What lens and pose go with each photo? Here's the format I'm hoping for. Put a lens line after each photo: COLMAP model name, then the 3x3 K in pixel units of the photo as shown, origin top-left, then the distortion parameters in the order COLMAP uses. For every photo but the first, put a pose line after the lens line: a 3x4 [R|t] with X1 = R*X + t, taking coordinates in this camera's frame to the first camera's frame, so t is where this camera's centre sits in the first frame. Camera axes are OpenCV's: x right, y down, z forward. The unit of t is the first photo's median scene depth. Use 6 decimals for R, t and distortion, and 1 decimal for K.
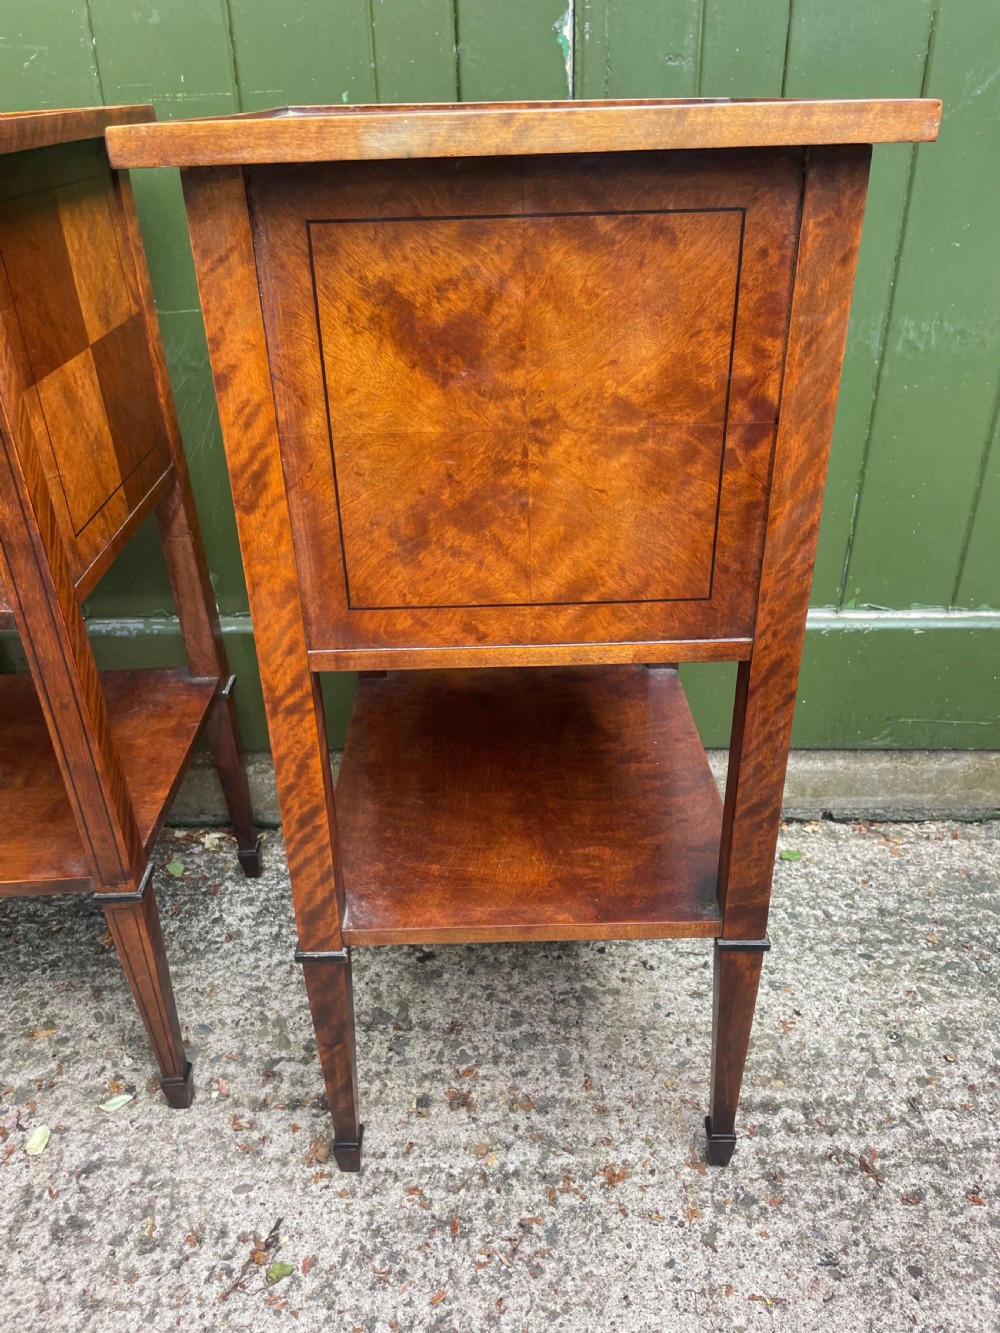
lens RADIAL K [[1019.7, 0, 507.0], [0, 1019.7, 656.8], [0, 0, 1]] dist [0.080122, -0.115738]
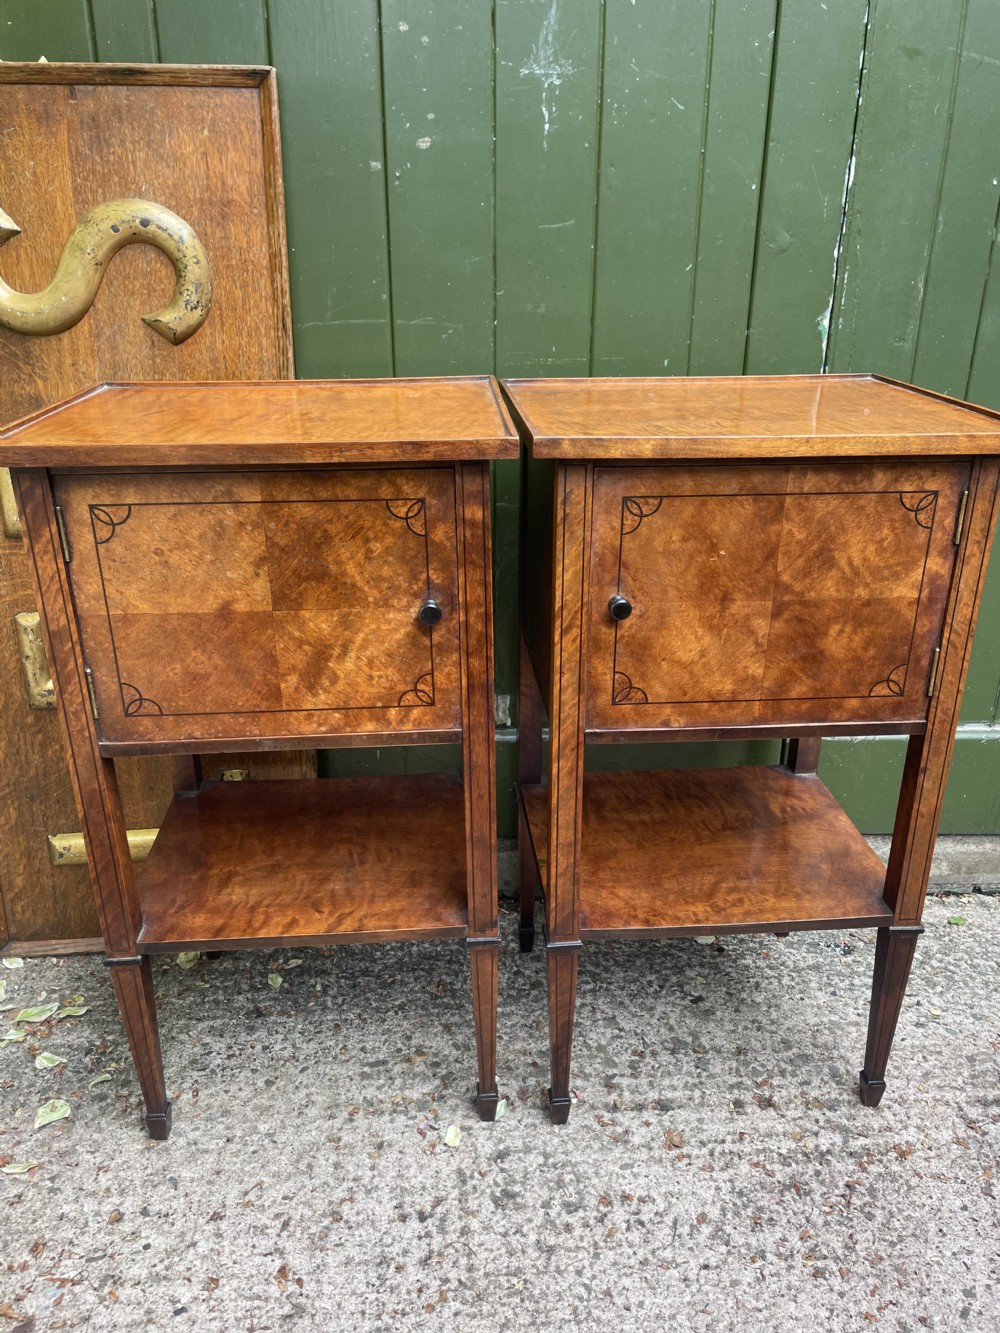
lens RADIAL K [[1019.7, 0, 500.5], [0, 1019.7, 654.2], [0, 0, 1]] dist [0.080122, -0.115738]
pose [[0.998909, 0.003109, 0.046595, -0.439096], [0.002152, 0.993658, -0.112421, 0.014310], [-0.046649, 0.112399, 0.992568, -0.337065]]
